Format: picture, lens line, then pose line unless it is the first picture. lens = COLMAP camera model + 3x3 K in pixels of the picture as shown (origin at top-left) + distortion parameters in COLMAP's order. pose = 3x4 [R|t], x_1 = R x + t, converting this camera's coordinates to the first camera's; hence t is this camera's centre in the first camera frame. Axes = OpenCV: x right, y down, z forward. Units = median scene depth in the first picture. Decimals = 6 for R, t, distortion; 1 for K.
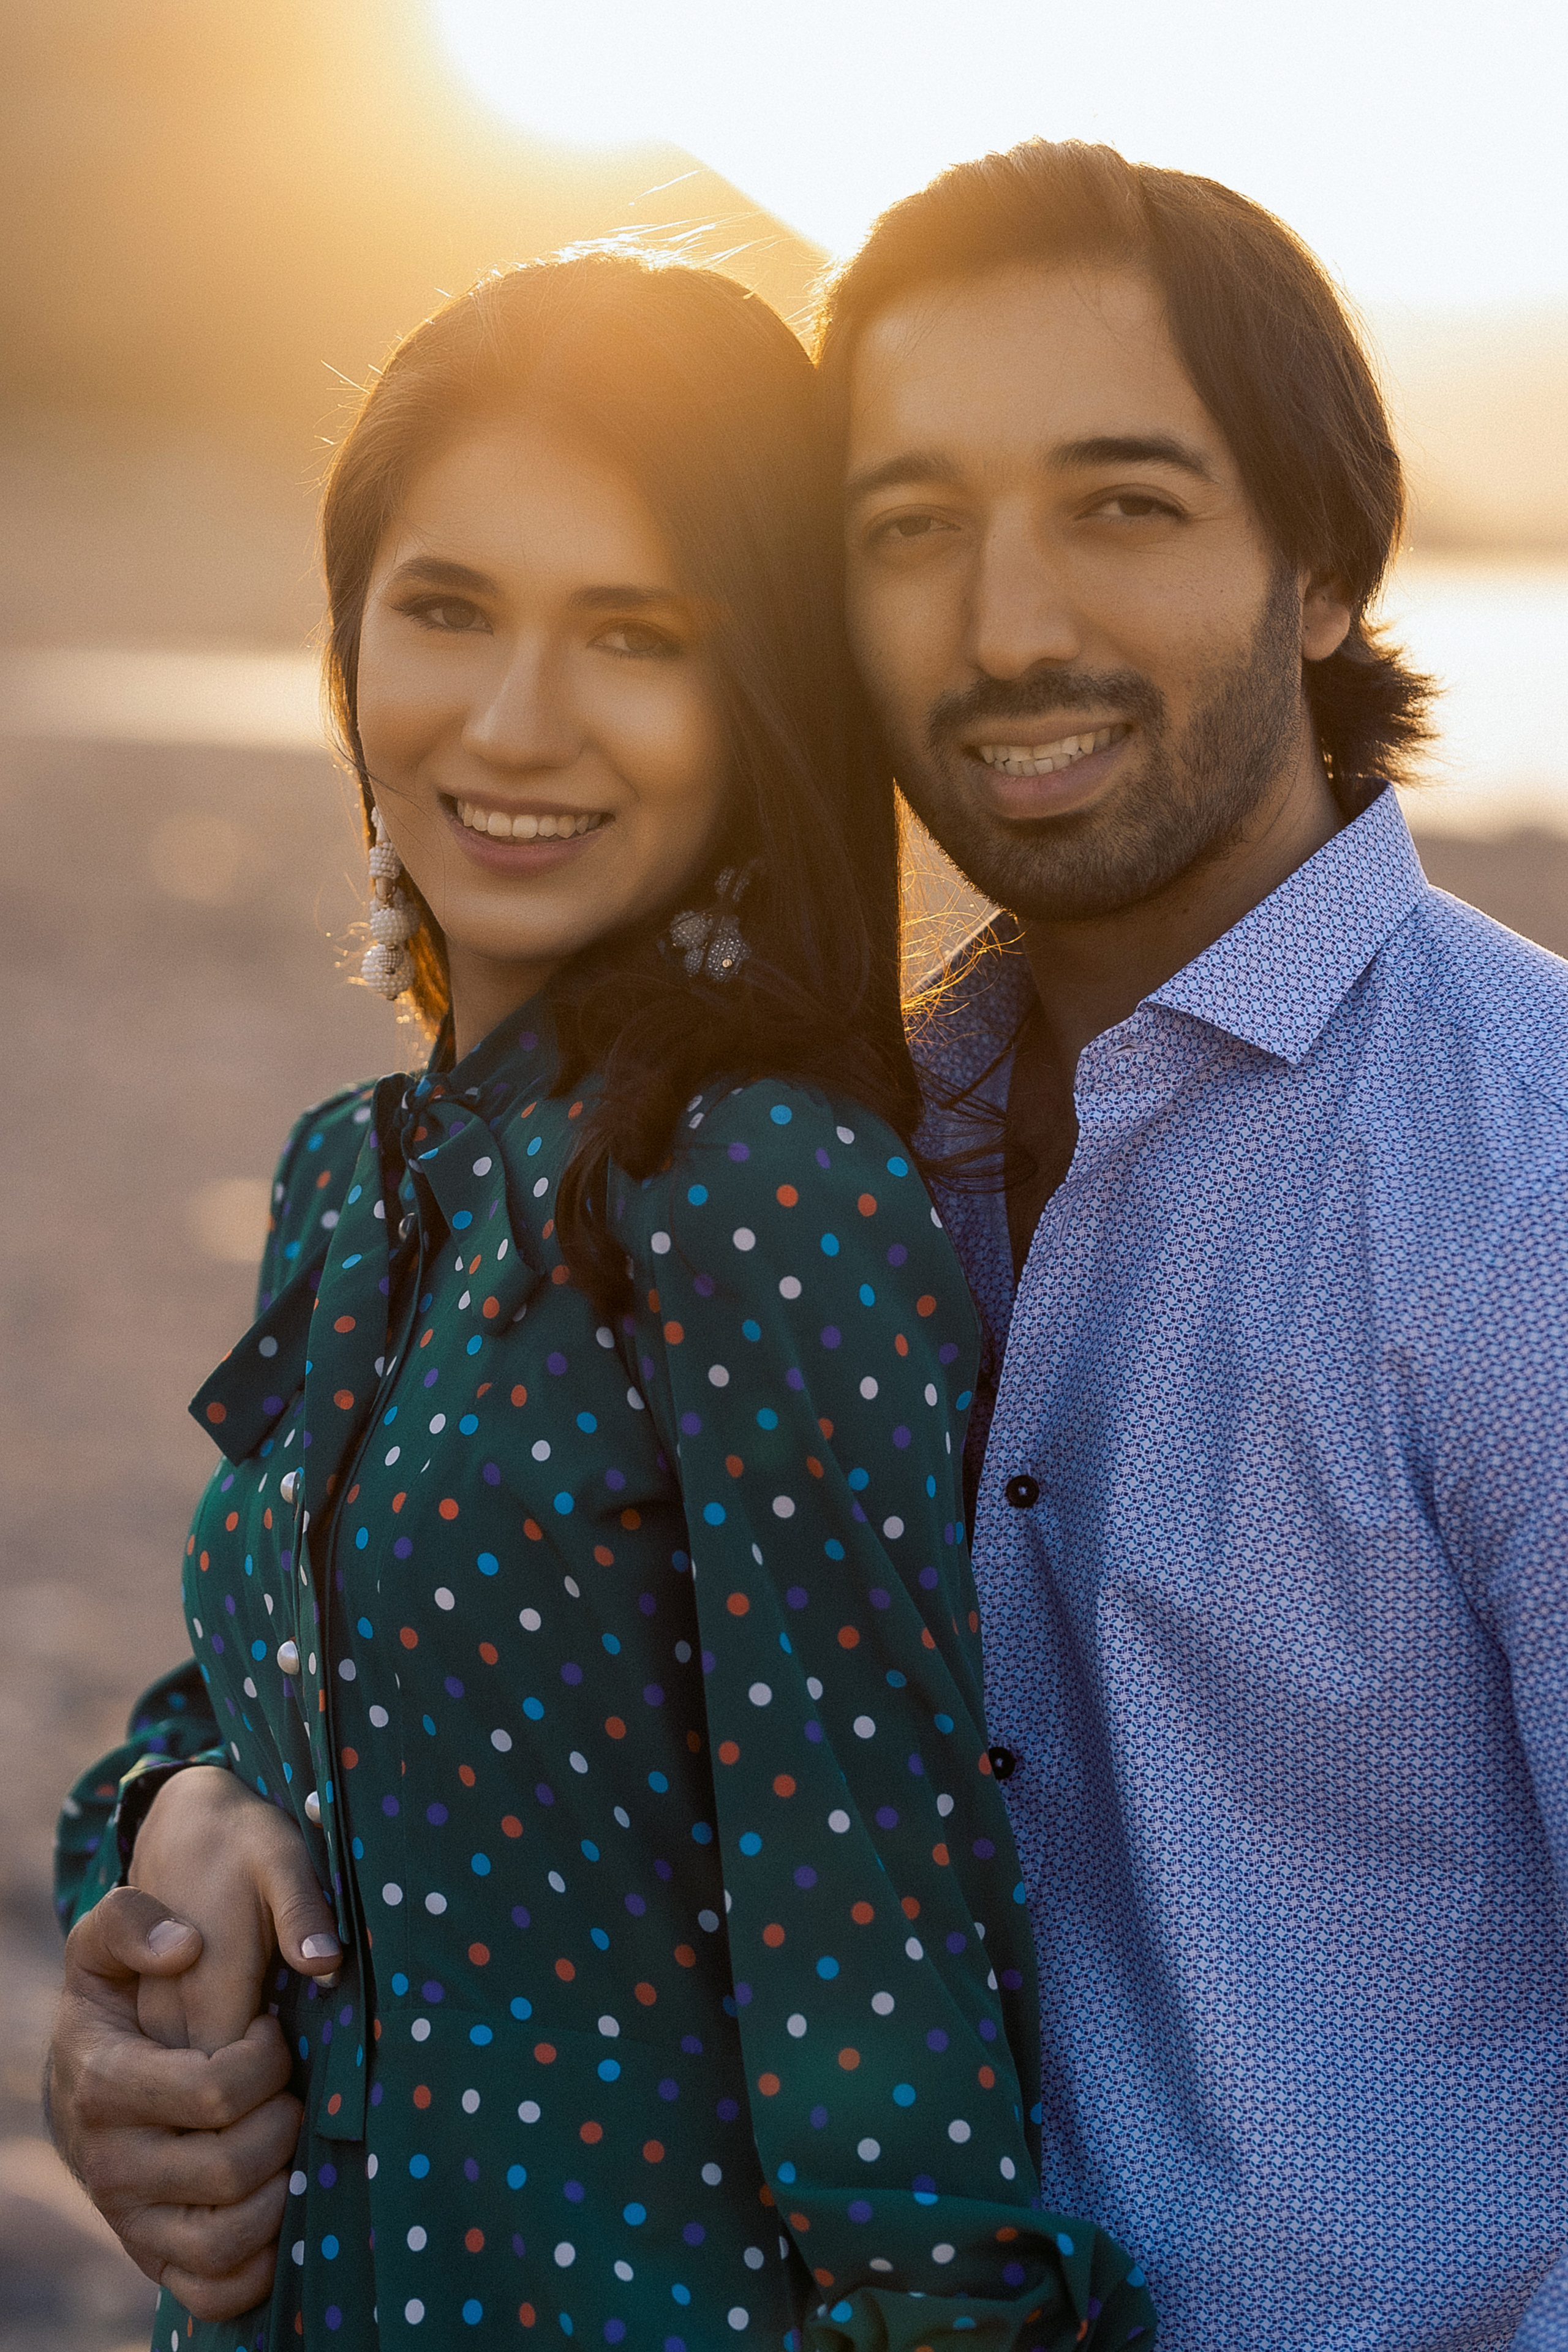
lens RADIAL K [[9254.0, 0, 784.0], [0, 9254.0, 1176.0], [0, 0, 1]] dist [2.594269, -82.625958]
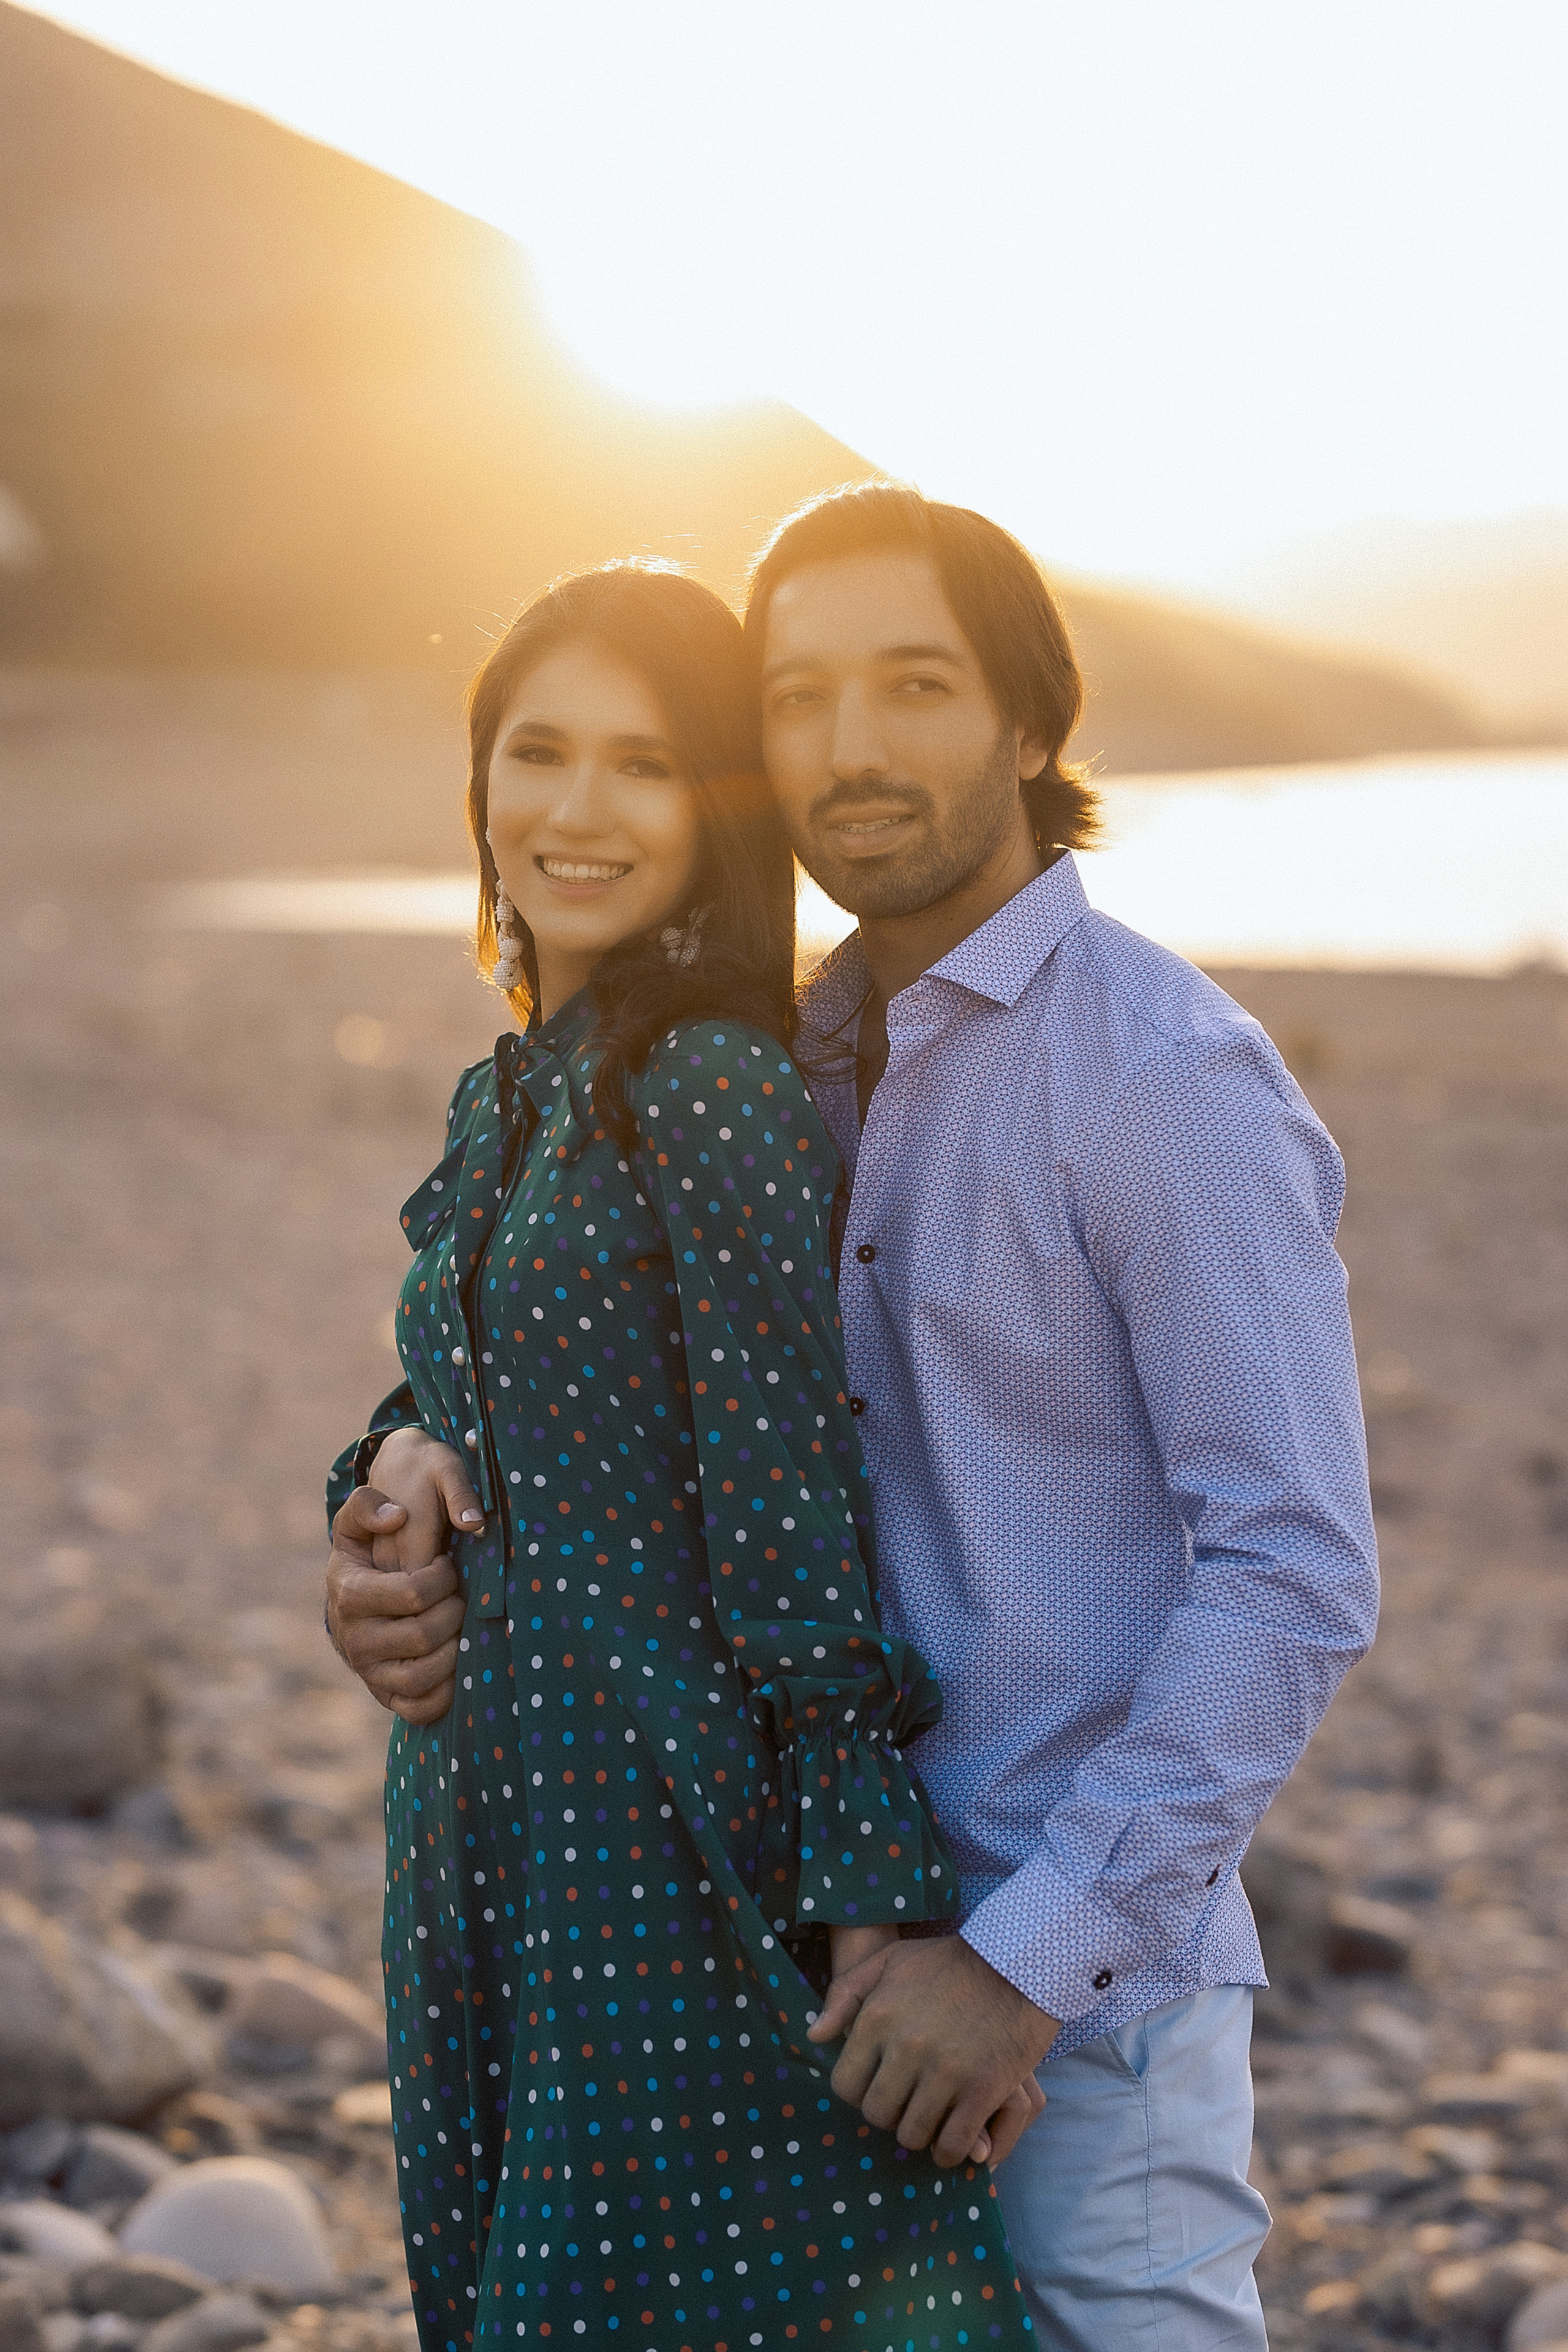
lens RADIAL K [[9254.0, 0, 784.0], [0, 9254.0, 1176.0], [0, 0, 1]] dist [2.594269, -82.625958]
pose [[0.999337, -0.028029, -0.023235, 0.052343], [0.027461, 0.999325, -0.024398, 0.062852], [0.023903, 0.023744, 0.999432, -0.776113]]
